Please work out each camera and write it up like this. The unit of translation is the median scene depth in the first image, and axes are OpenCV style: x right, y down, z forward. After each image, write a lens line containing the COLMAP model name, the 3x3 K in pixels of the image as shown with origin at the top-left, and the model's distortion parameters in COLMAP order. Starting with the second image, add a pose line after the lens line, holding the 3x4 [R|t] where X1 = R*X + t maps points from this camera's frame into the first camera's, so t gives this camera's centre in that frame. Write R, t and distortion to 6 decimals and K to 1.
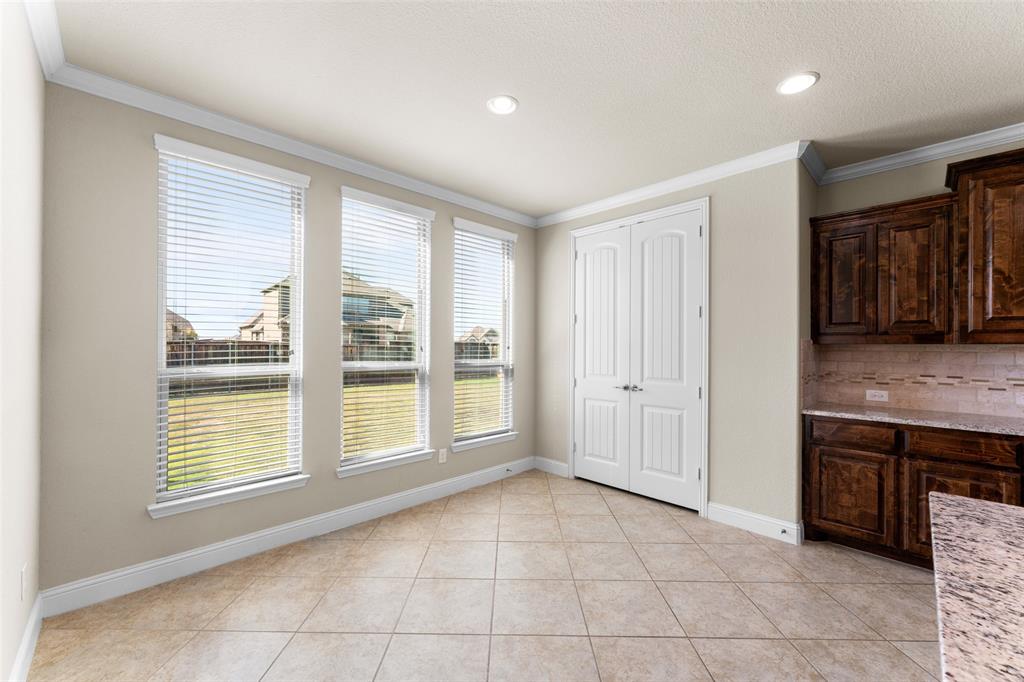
lens RADIAL K [[410.1, 0, 500.5], [0, 410.1, 347.5], [0, 0, 1]] dist [-0.000352, -0.000107]
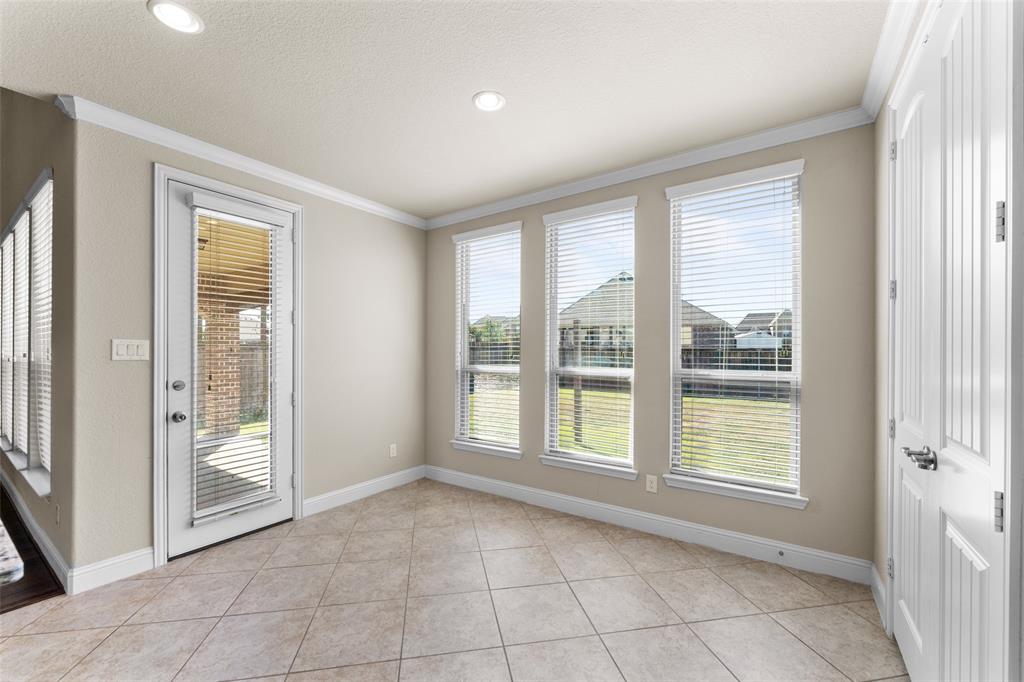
lens RADIAL K [[410.3, 0, 527.0], [0, 410.3, 356.6], [0, 0, 1]] dist [-0.012887, -0.000072]
pose [[0.210225, 0.005078, -0.977640, 0.599721], [-0.001959, 0.999987, 0.004773, 0.003048], [0.977651, 0.000912, 0.210232, 0.564189]]
